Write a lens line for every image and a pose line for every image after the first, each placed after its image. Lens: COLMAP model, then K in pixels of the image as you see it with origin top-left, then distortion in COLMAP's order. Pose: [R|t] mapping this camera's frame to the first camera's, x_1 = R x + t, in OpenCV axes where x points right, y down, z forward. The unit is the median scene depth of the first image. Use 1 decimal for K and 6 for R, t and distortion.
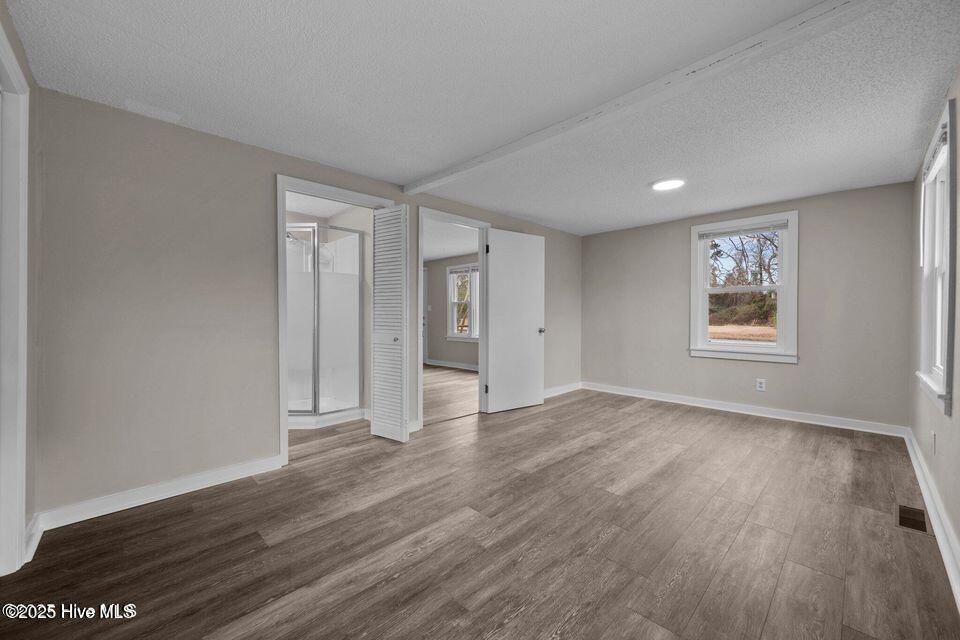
lens RADIAL K [[379.1, 0, 482.0], [0, 379.1, 318.6], [0, 0, 1]] dist [0.004343, 0.000536]
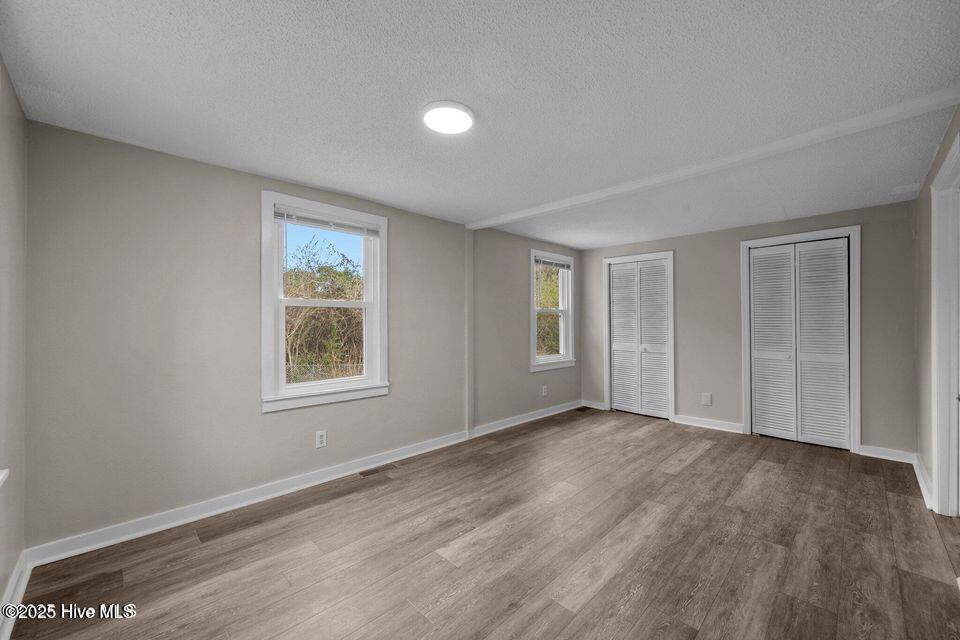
lens RADIAL K [[379.1, 0, 481.3], [0, 379.1, 319.3], [0, 0, 1]] dist [0.004343, 0.000536]
pose [[-0.999992, 0.003343, -0.002332, 0.554204], [0.003338, 0.999992, 0.002082, -0.067621], [0.002339, 0.002074, -0.999995, 1.965914]]
